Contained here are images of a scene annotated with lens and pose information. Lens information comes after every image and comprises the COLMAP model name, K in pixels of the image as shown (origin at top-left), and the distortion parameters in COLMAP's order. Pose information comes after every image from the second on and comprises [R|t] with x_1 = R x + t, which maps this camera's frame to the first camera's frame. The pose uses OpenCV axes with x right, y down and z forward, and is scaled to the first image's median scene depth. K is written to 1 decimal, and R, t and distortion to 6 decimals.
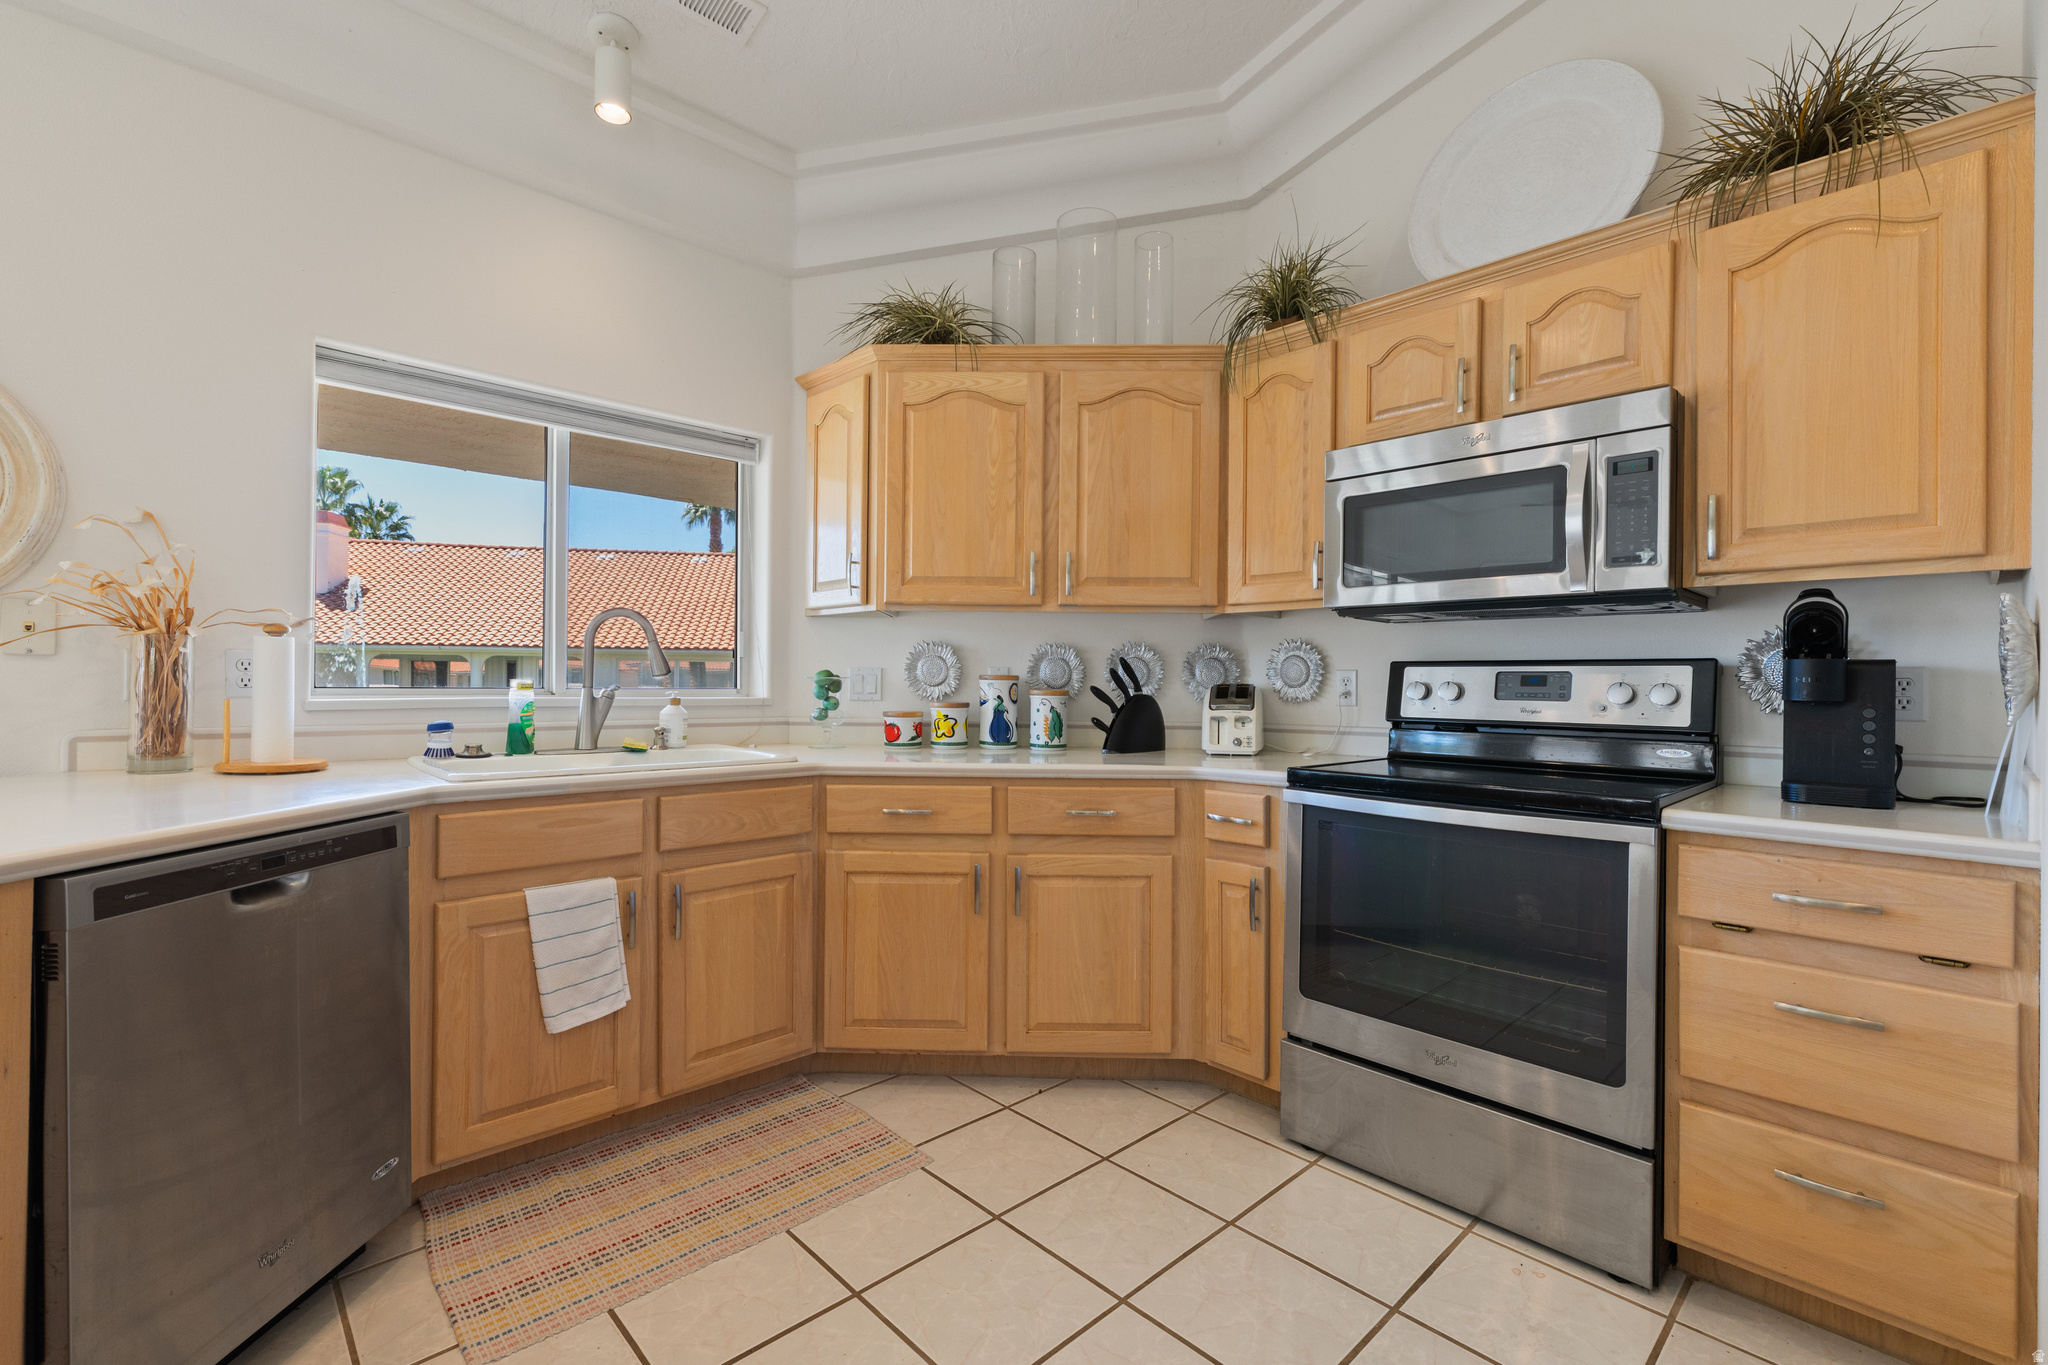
lens RADIAL K [[891.5, 0, 1024.0], [0, 891.5, 682.5], [0, 0, 1]] dist [0.001350, 0.000711]
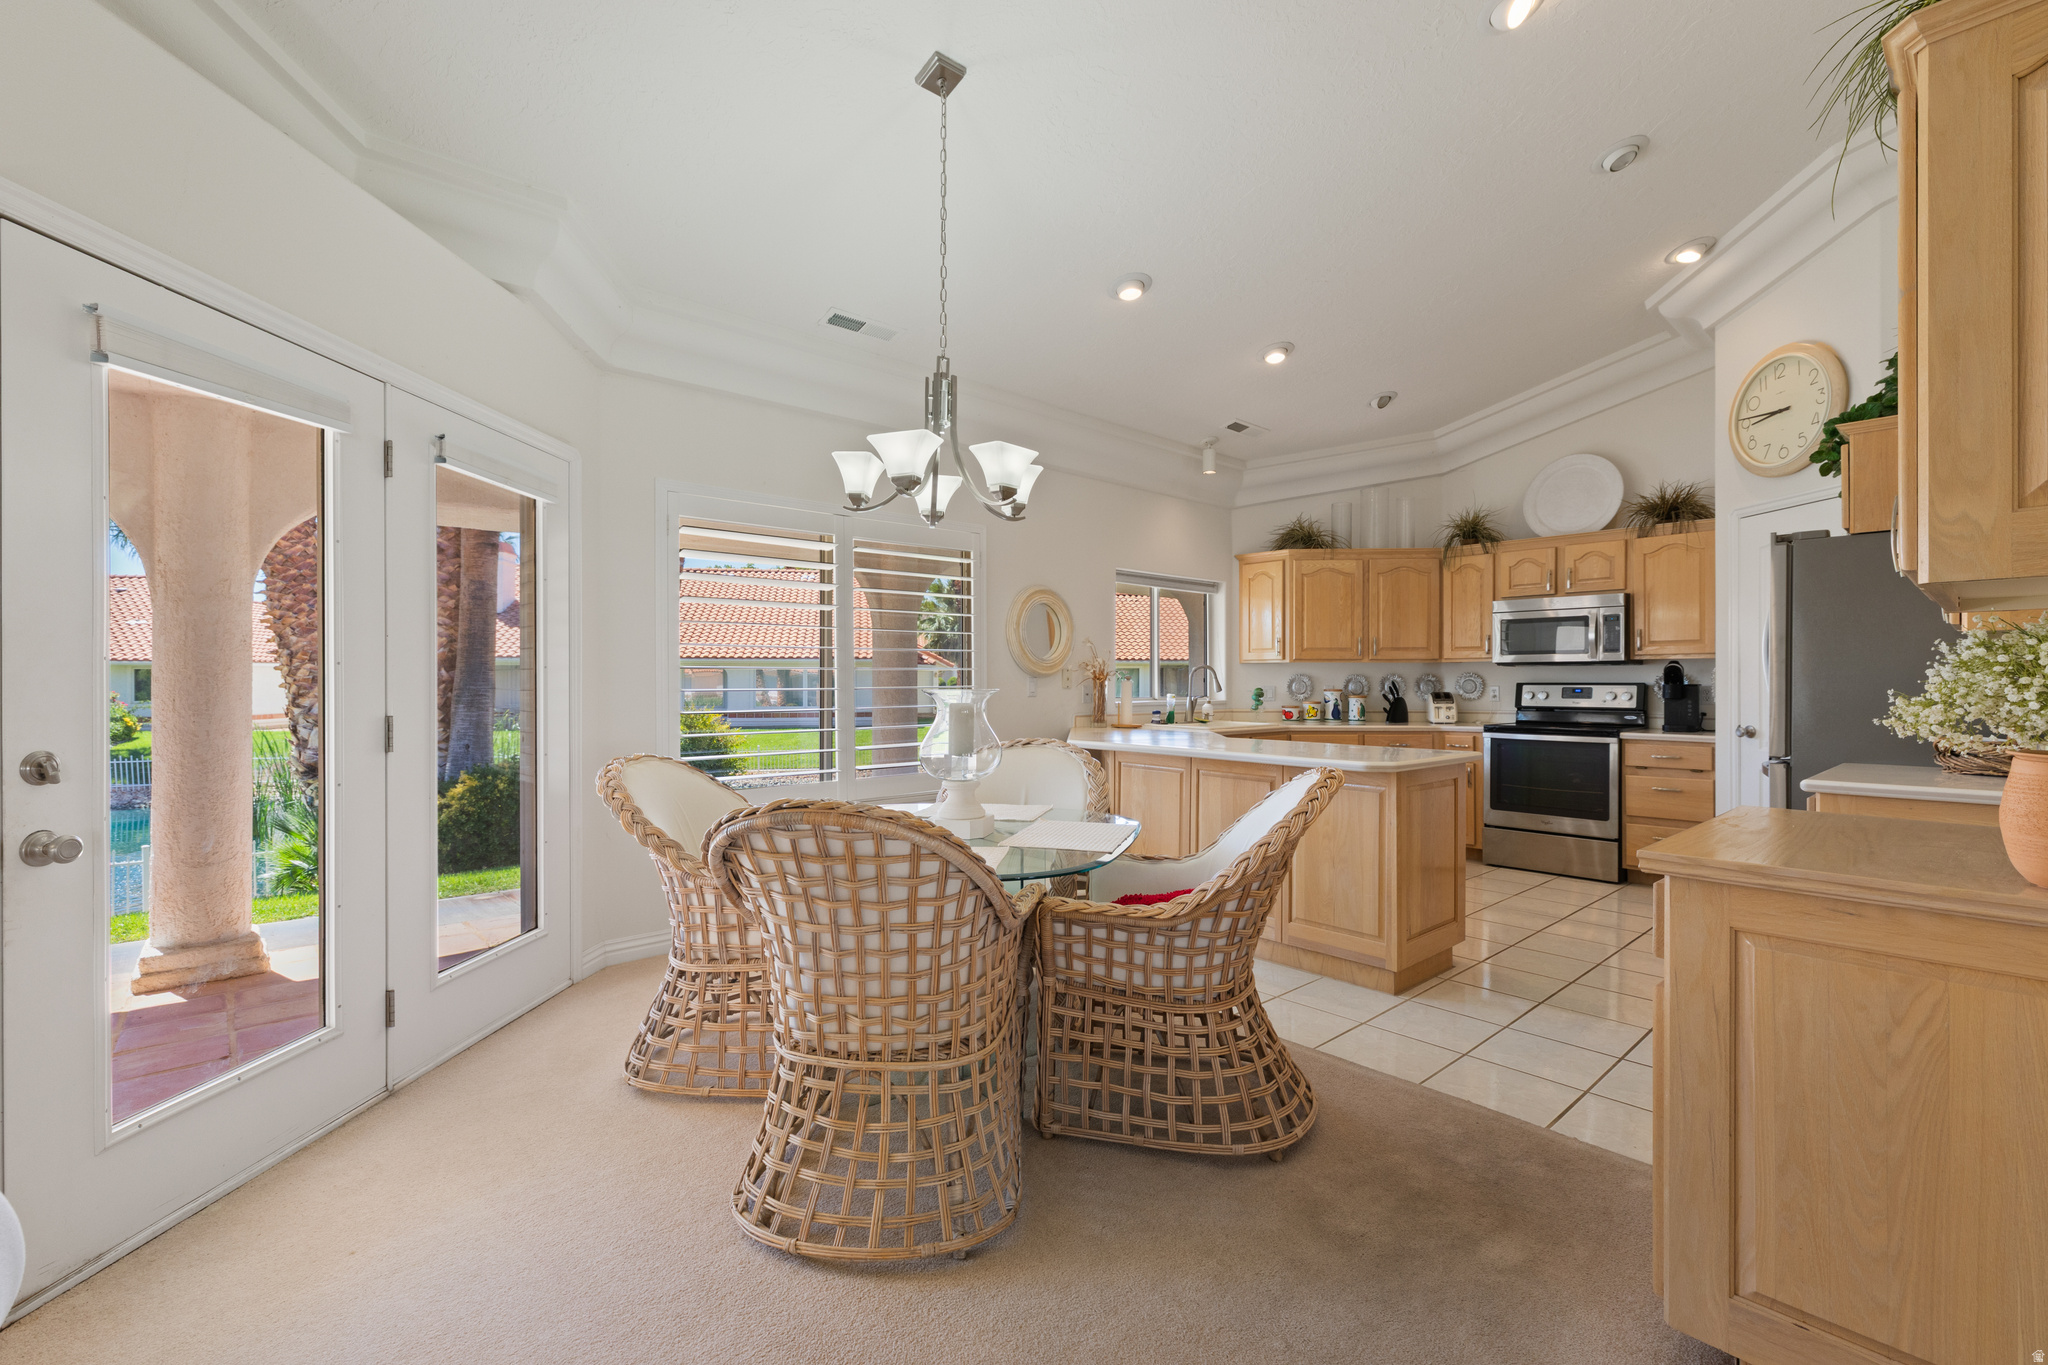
lens RADIAL K [[879.7, 0, 1031.6], [0, 879.7, 684.2], [0, 0, 1]] dist [0.002823, 0.000393]
pose [[0.999571, -0.009735, -0.027615, -0.846905], [0.009757, 0.999952, 0.000663, -0.034746], [0.027607, -0.000932, 0.999618, -1.437870]]
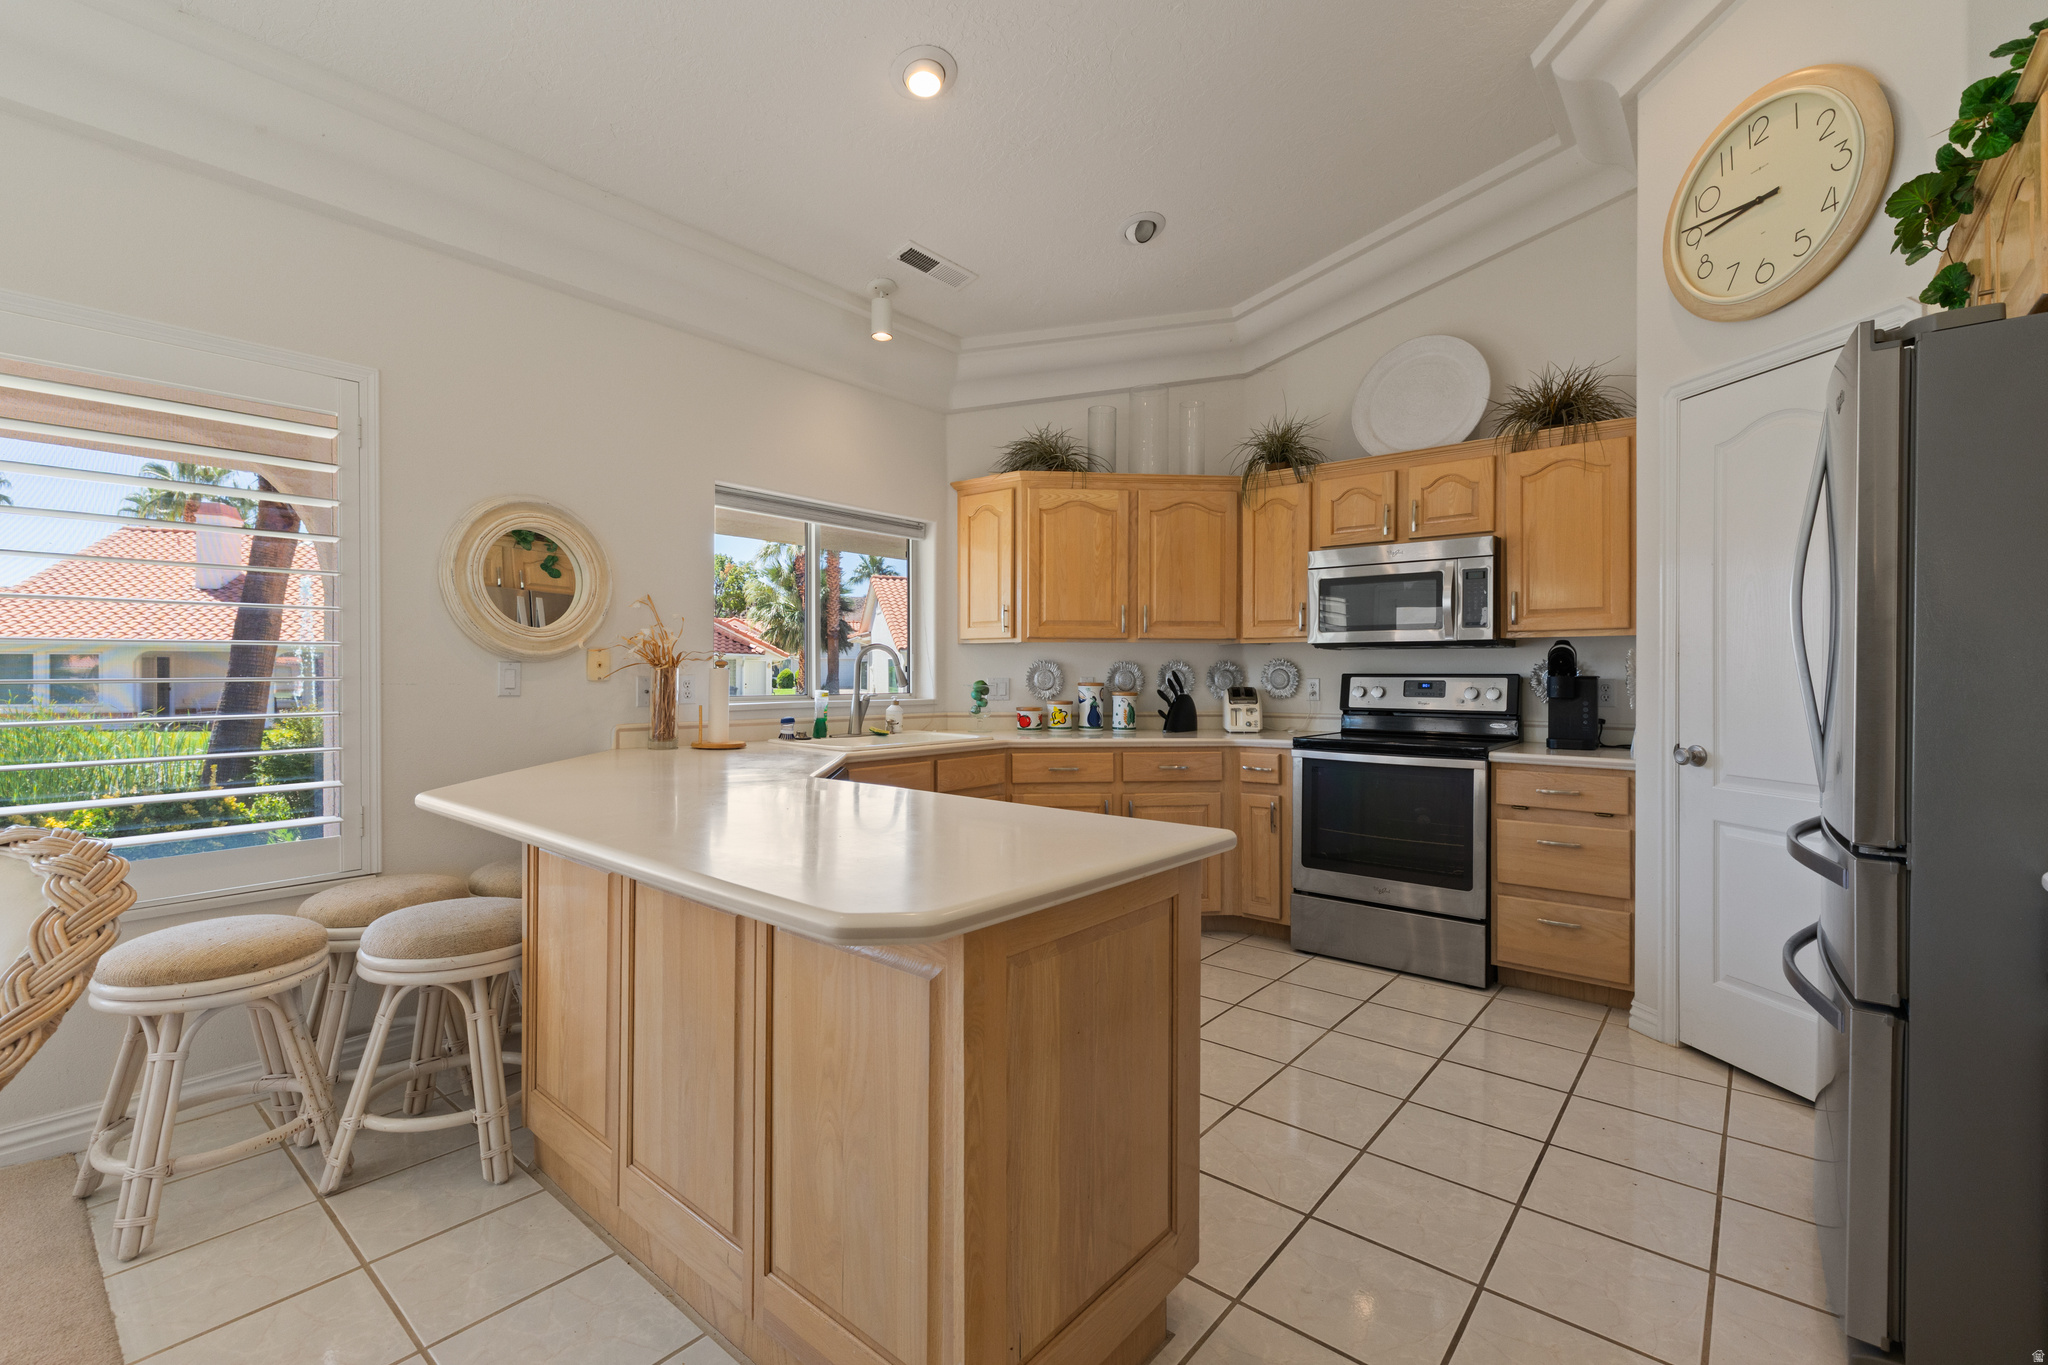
lens RADIAL K [[883.0, 0, 1028.8], [0, 883.0, 676.6], [0, 0, 1]] dist [0.000791, 0.000566]
pose [[0.993327, -0.007657, 0.115079, -0.359643], [0.007373, 0.999969, 0.002893, -0.027894], [-0.115098, -0.002025, 0.993352, -0.567369]]
